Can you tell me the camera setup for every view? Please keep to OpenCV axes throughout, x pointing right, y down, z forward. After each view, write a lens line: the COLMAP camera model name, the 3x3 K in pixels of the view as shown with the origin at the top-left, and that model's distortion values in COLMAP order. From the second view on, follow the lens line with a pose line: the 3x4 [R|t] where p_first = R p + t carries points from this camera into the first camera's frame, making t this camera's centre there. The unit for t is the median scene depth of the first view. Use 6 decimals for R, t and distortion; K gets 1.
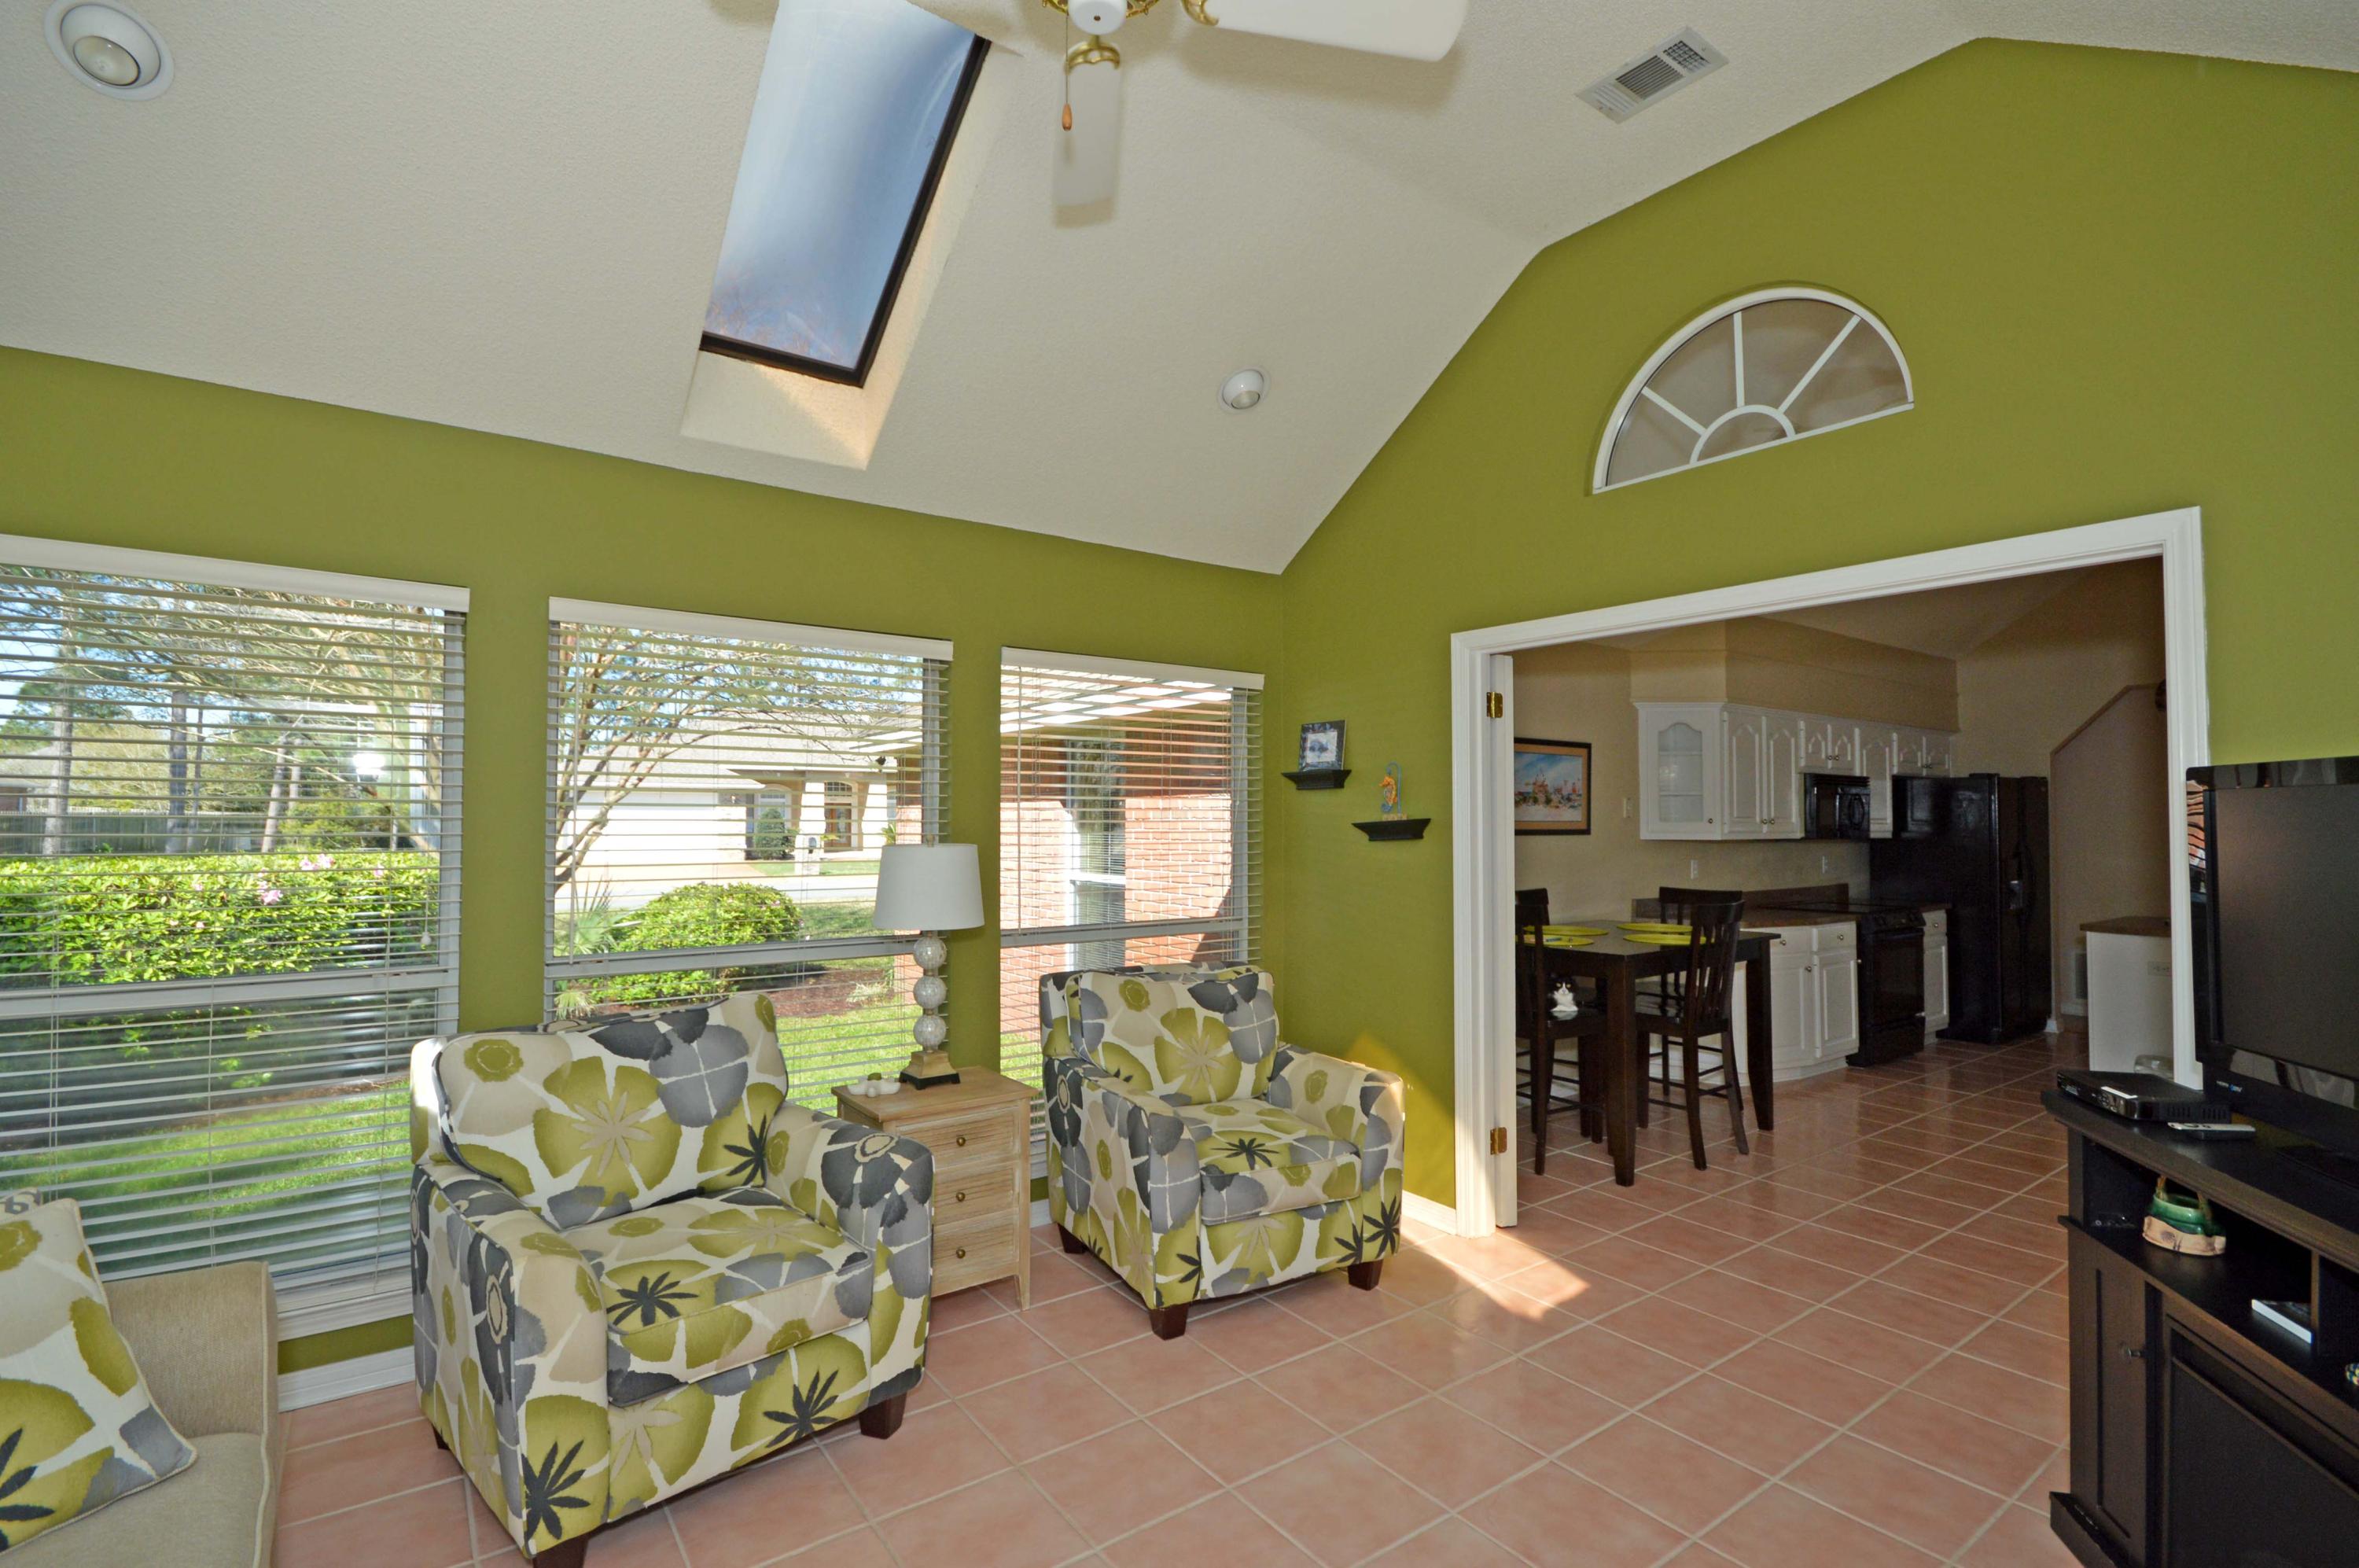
lens RADIAL K [[1088.8, 0, 1173.0], [0, 1088.8, 789.4], [0, 0, 1]] dist [-0.010699, -0.000108]
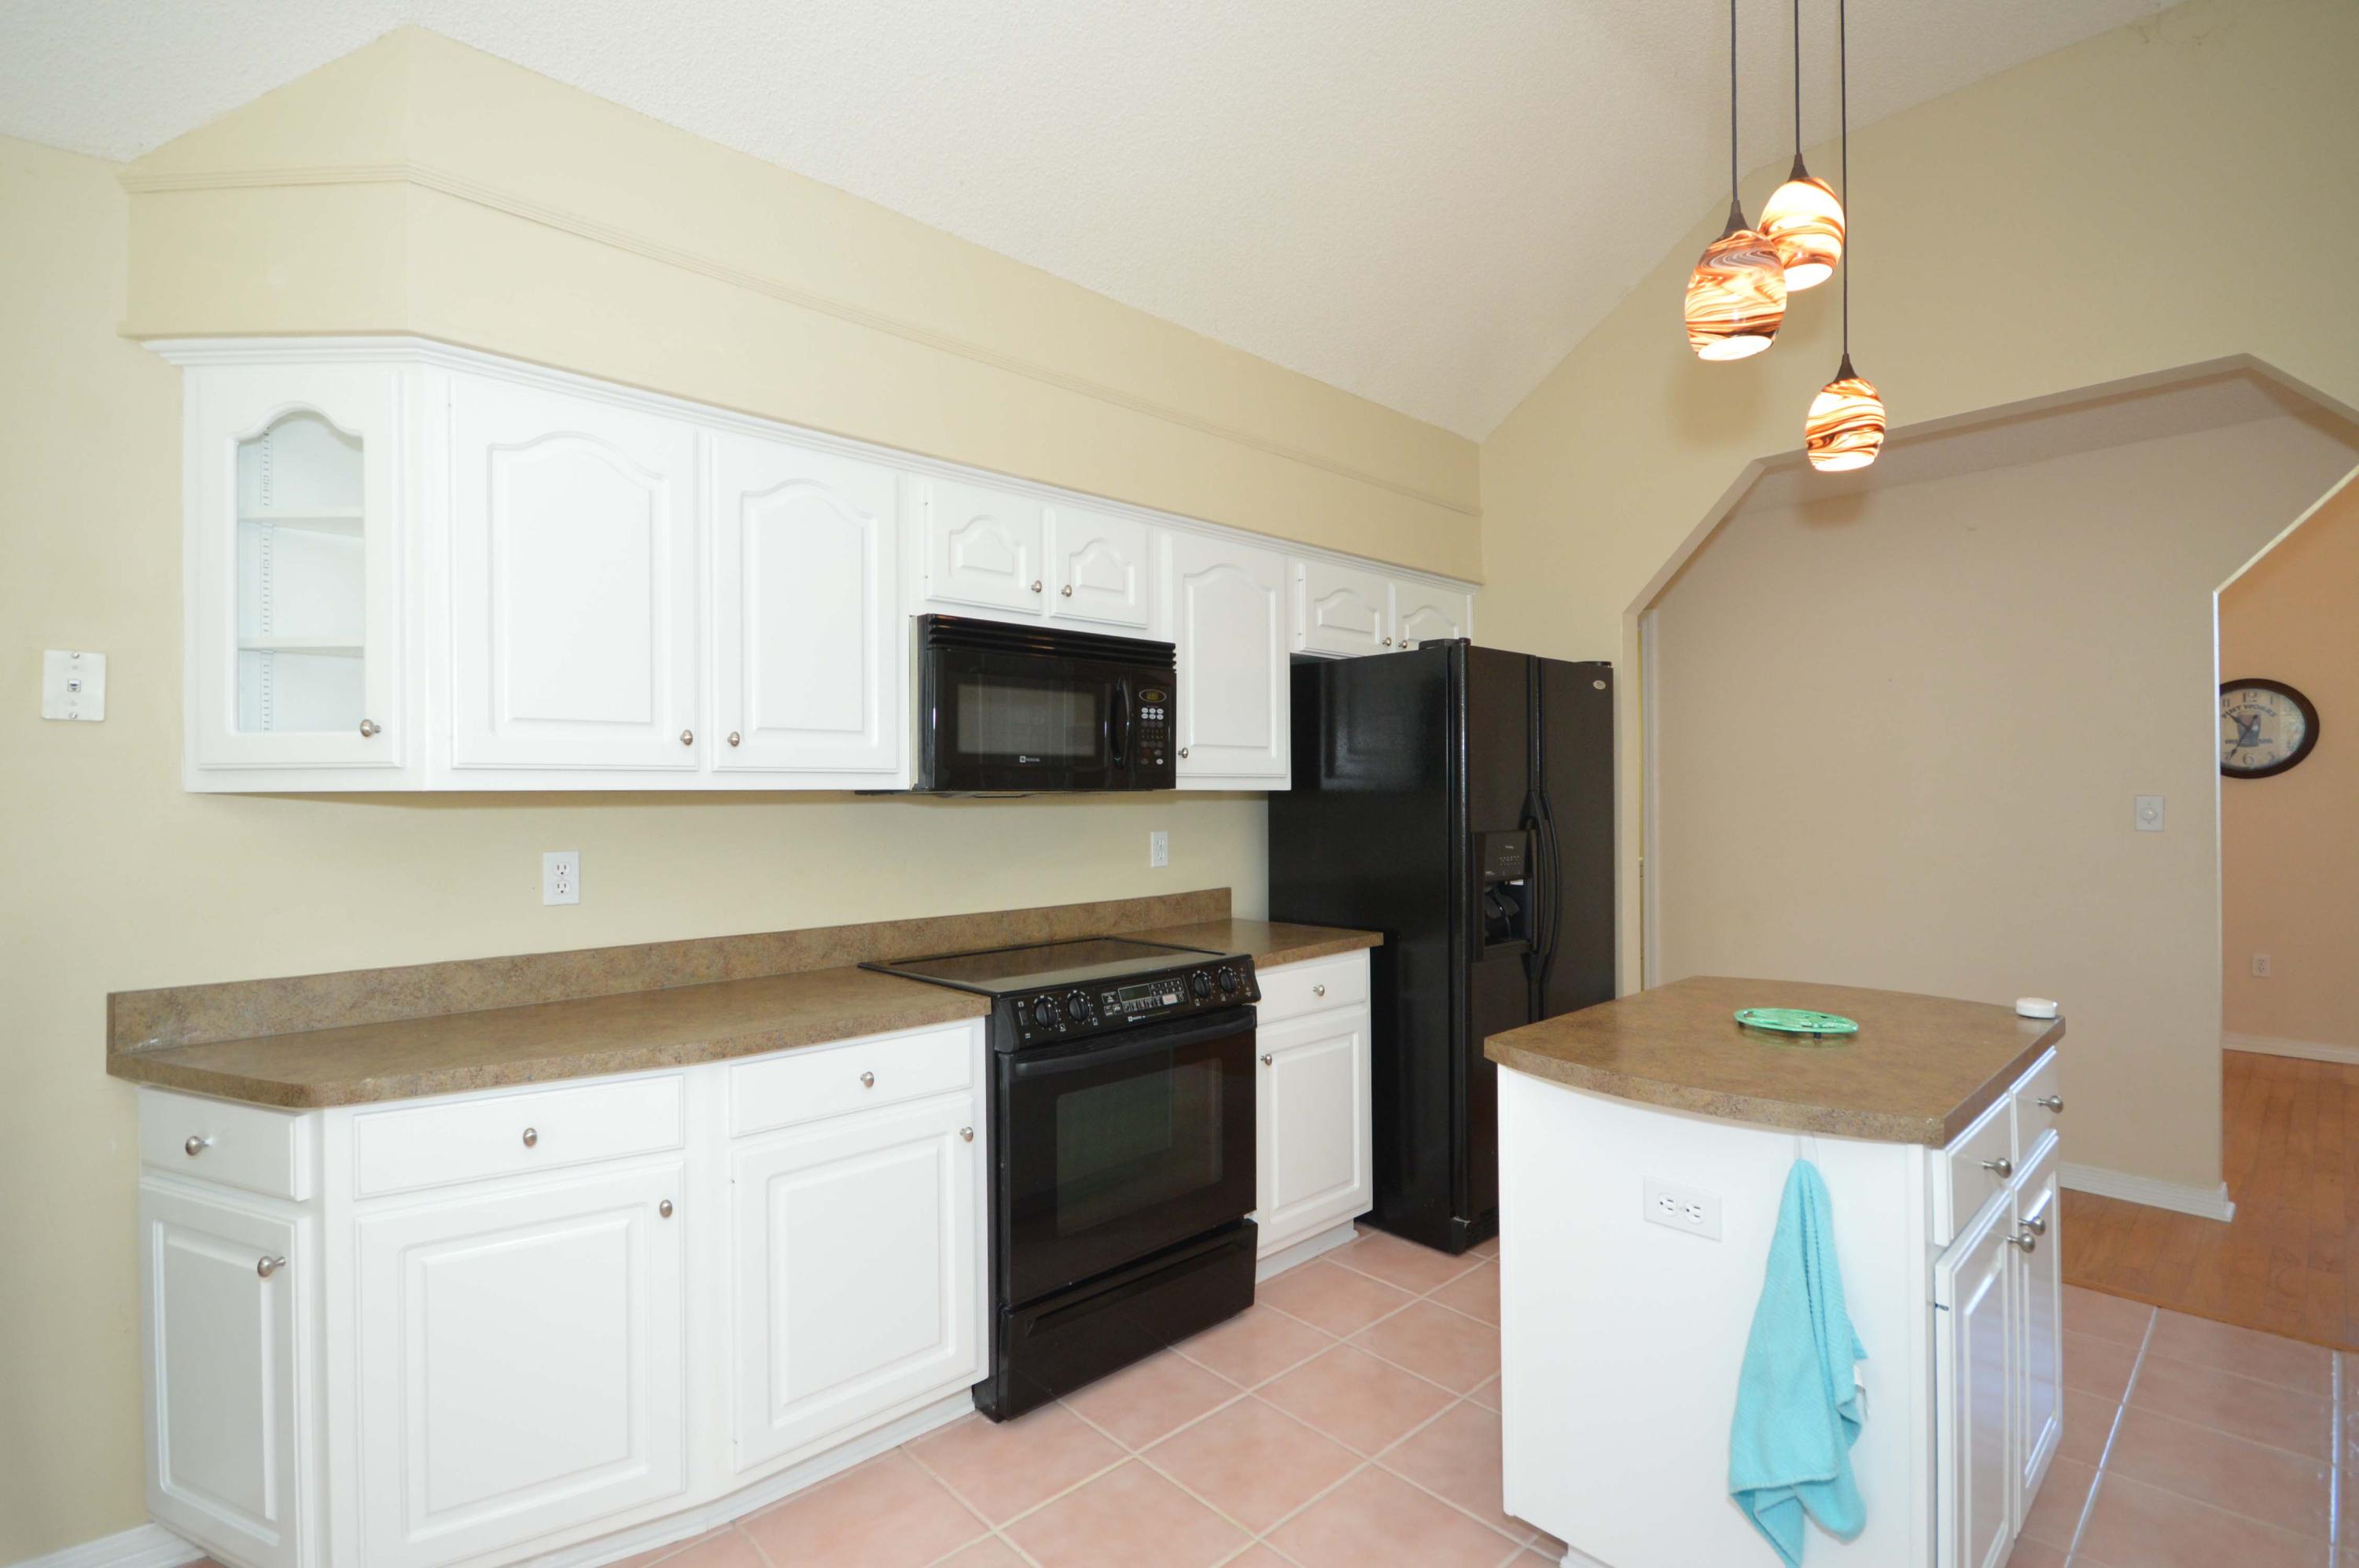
lens RADIAL K [[1080.8, 0, 1173.8], [0, 1080.8, 797.9], [0, 0, 1]] dist [0.001520, 0.000466]
pose [[0.991695, -0.015514, 0.127670, 0.667008], [0.012154, 0.999560, 0.027057, 0.042311], [-0.128034, -0.025281, 0.991448, 0.659265]]
